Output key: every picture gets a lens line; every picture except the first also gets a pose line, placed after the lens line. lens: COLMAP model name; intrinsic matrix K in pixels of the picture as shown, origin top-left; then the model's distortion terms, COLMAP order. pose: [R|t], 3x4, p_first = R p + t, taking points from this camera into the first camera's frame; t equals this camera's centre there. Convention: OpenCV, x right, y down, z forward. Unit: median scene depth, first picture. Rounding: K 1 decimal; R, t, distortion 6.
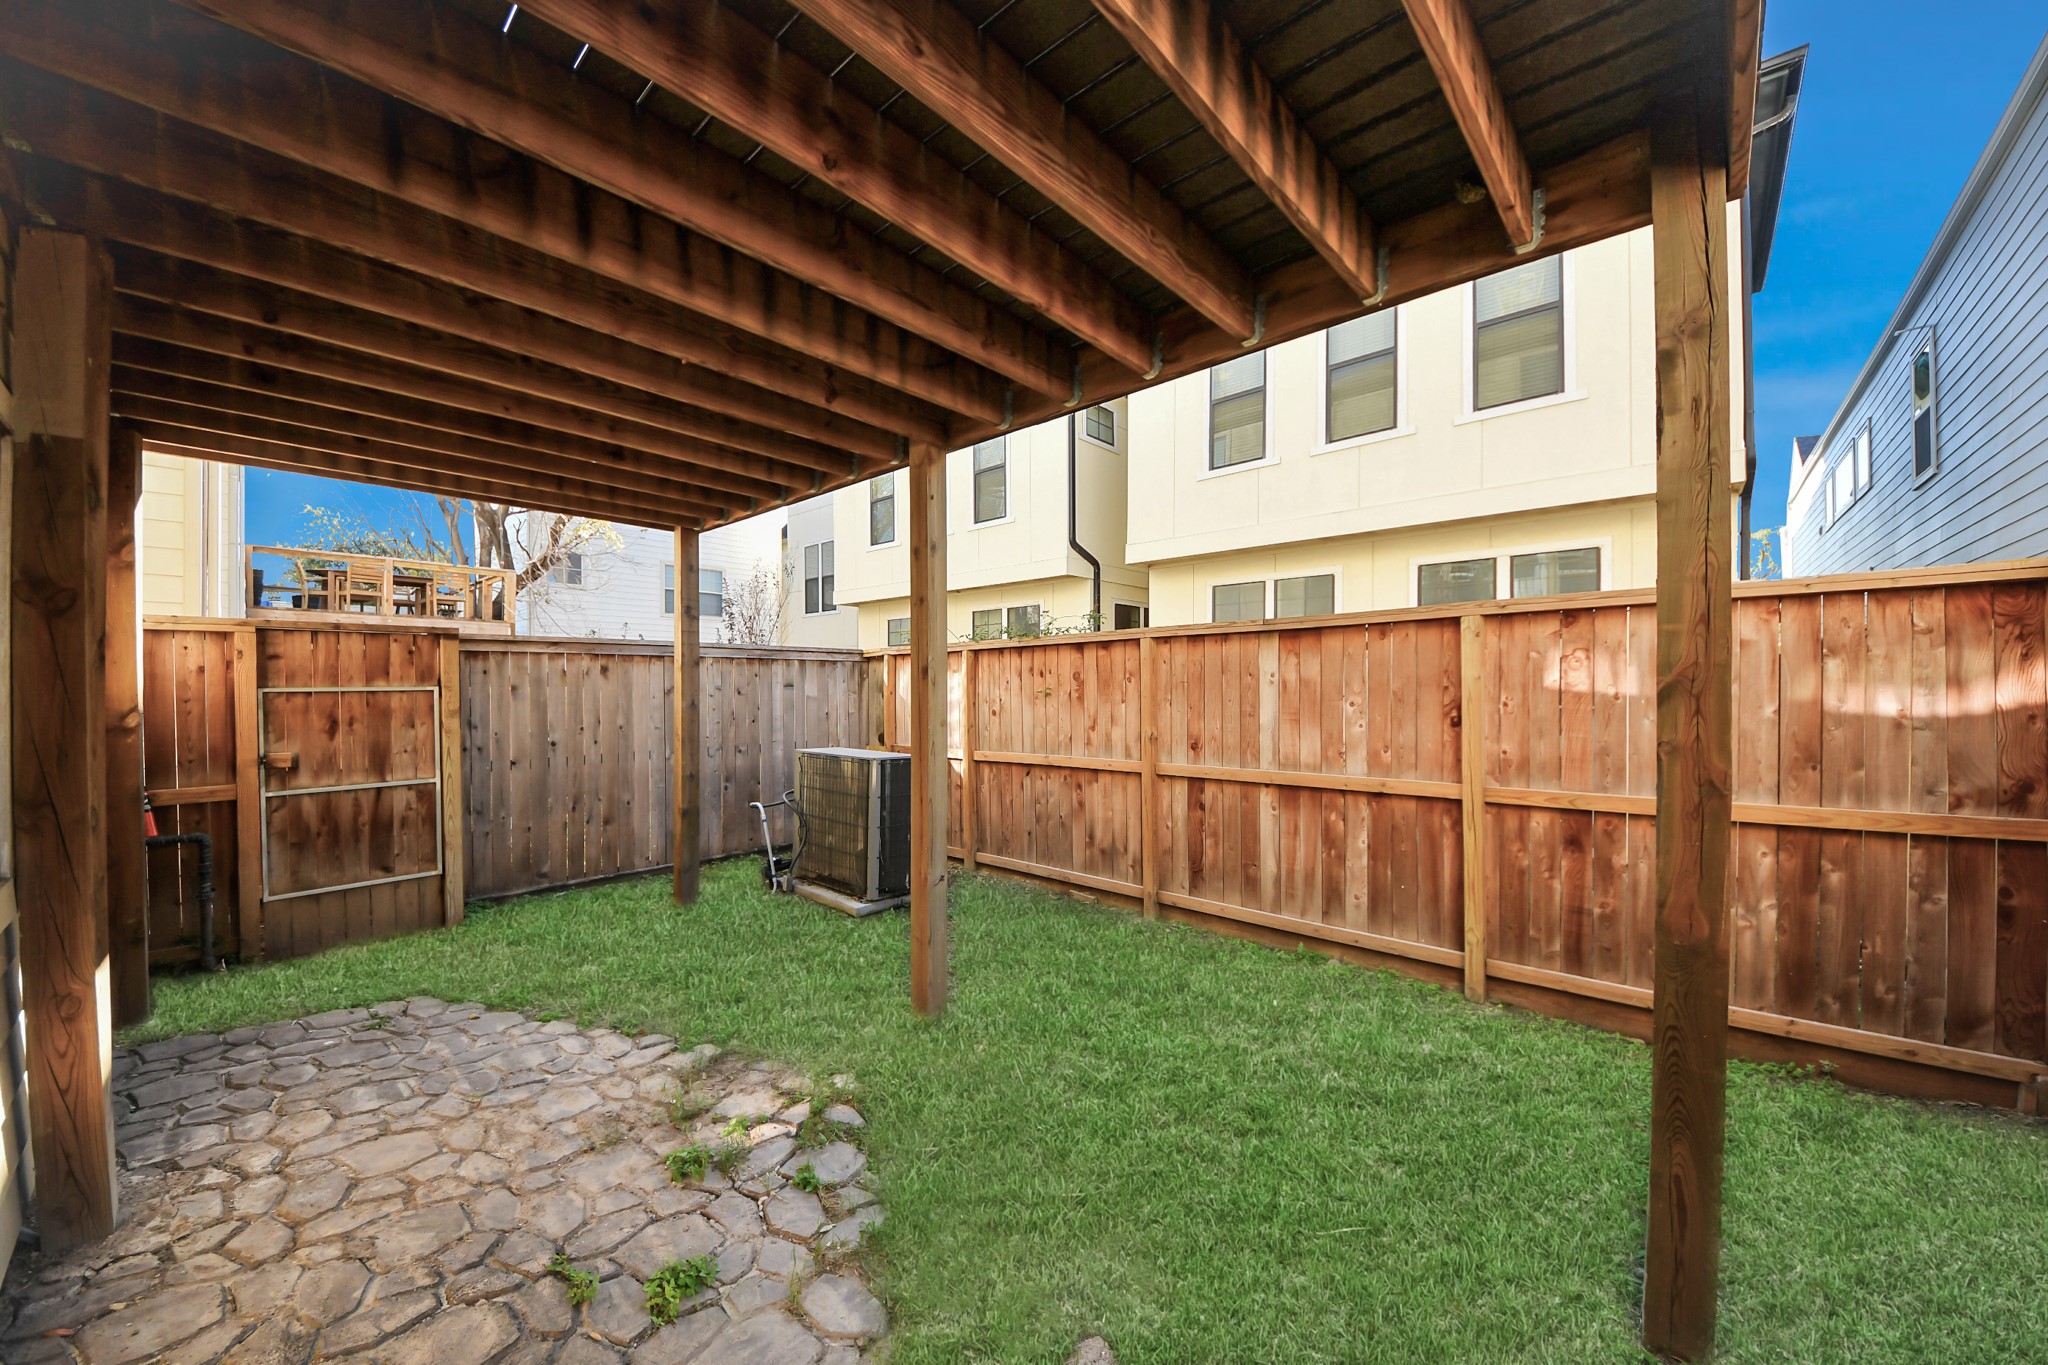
lens RADIAL K [[735.7, 0, 1019.1], [0, 735.7, 684.1], [0, 0, 1]] dist [-0.004578, -0.005049]
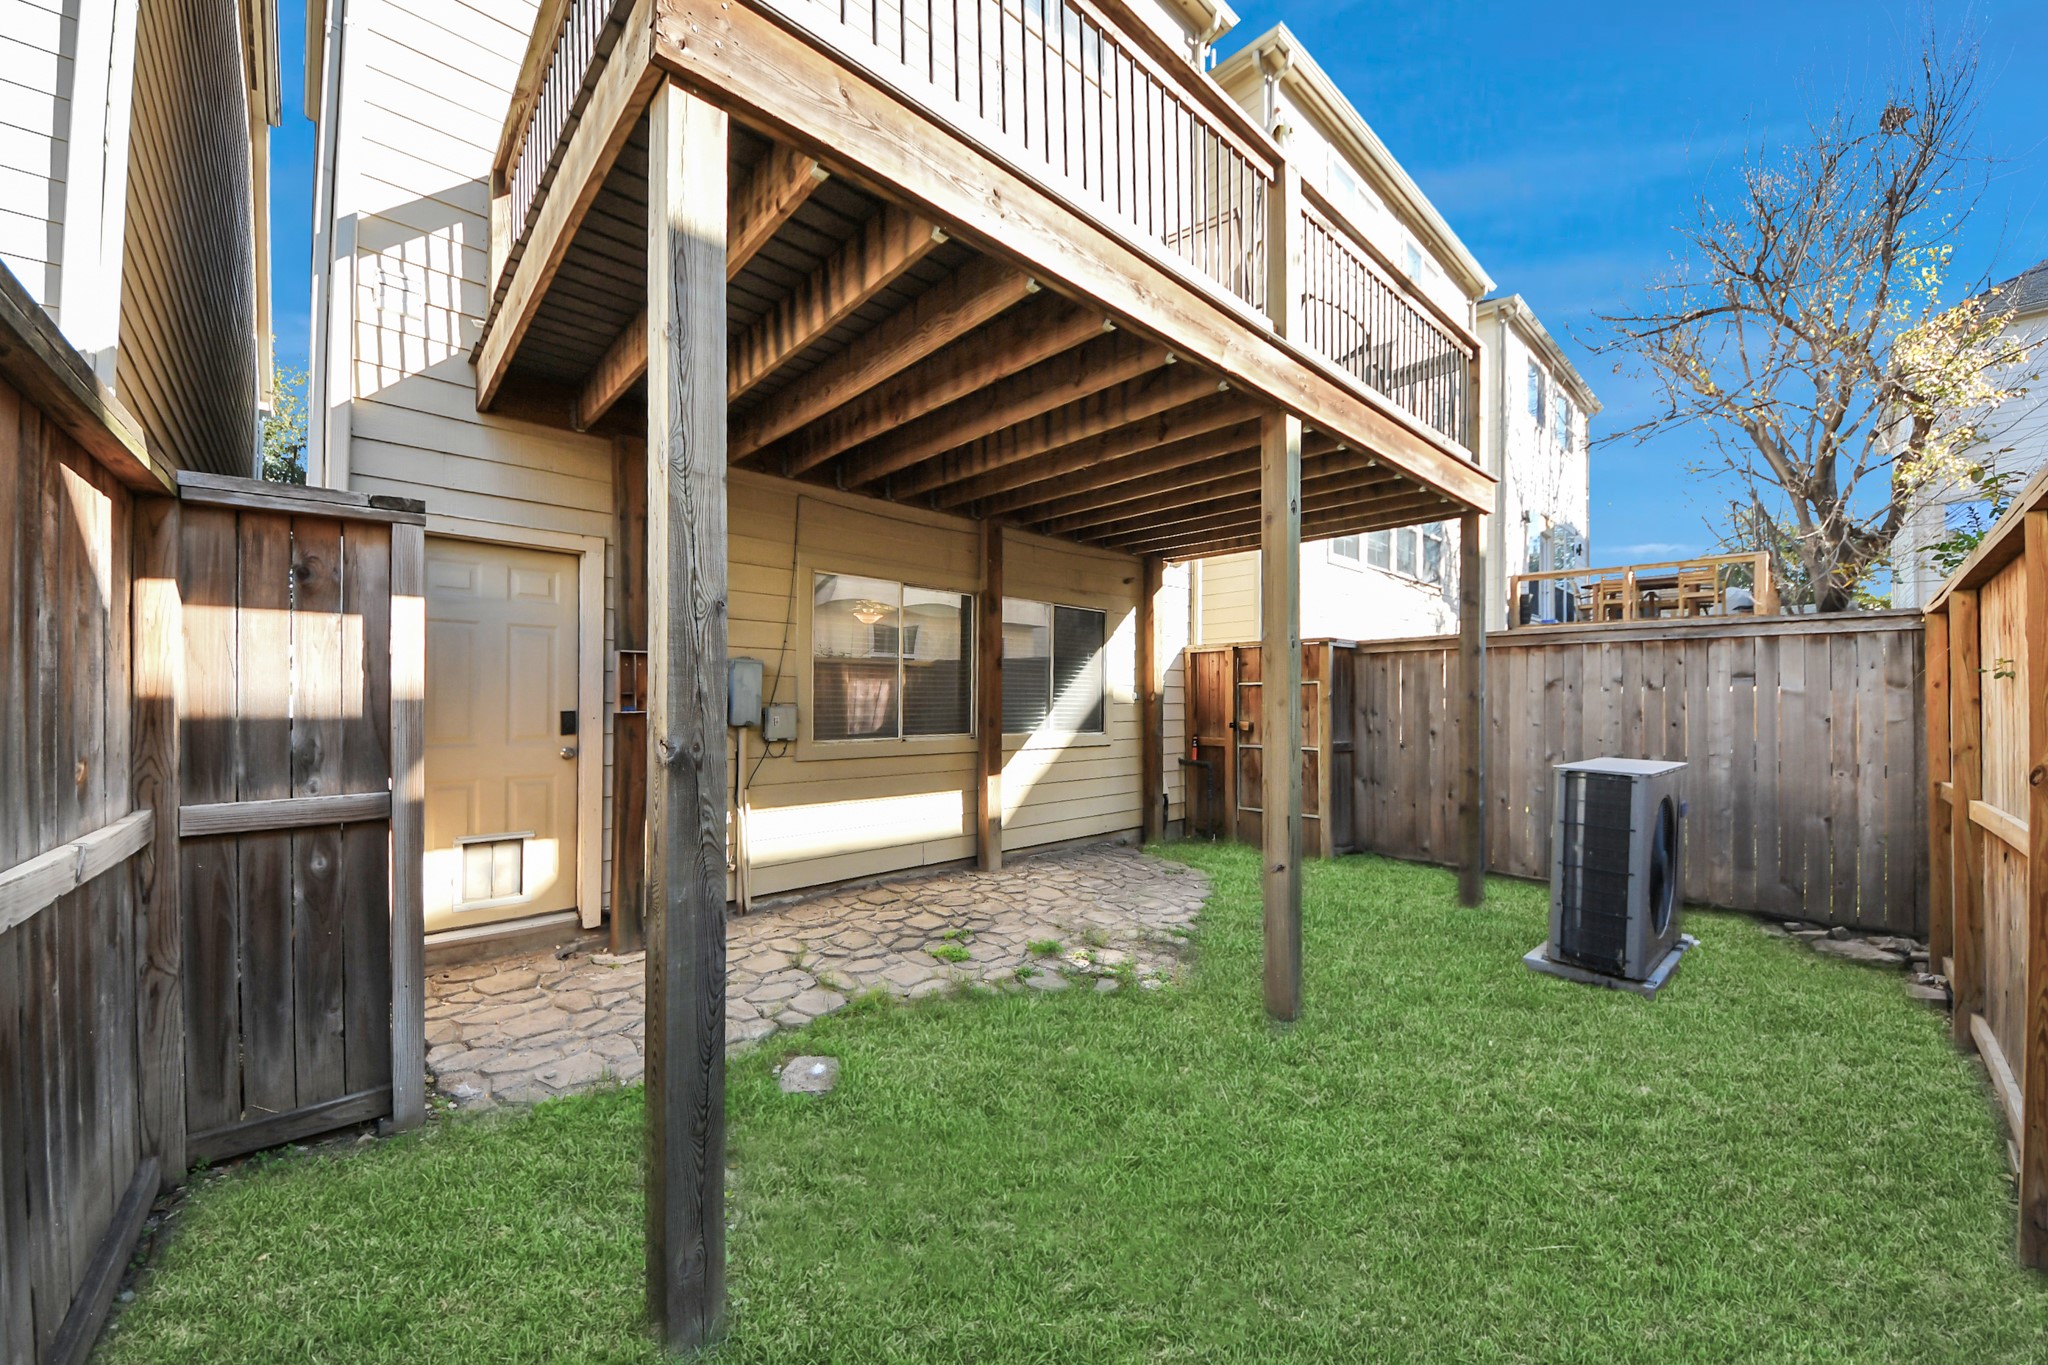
lens RADIAL K [[735.7, 0, 964.7], [0, 735.7, 697.0], [0, 0, 1]] dist [-0.004578, -0.005049]
pose [[-0.139290, 0.002398, -0.990249, 1.129232], [-0.005333, 0.999981, 0.003172, 0.057003], [0.990237, 0.005723, -0.139275, 0.926826]]
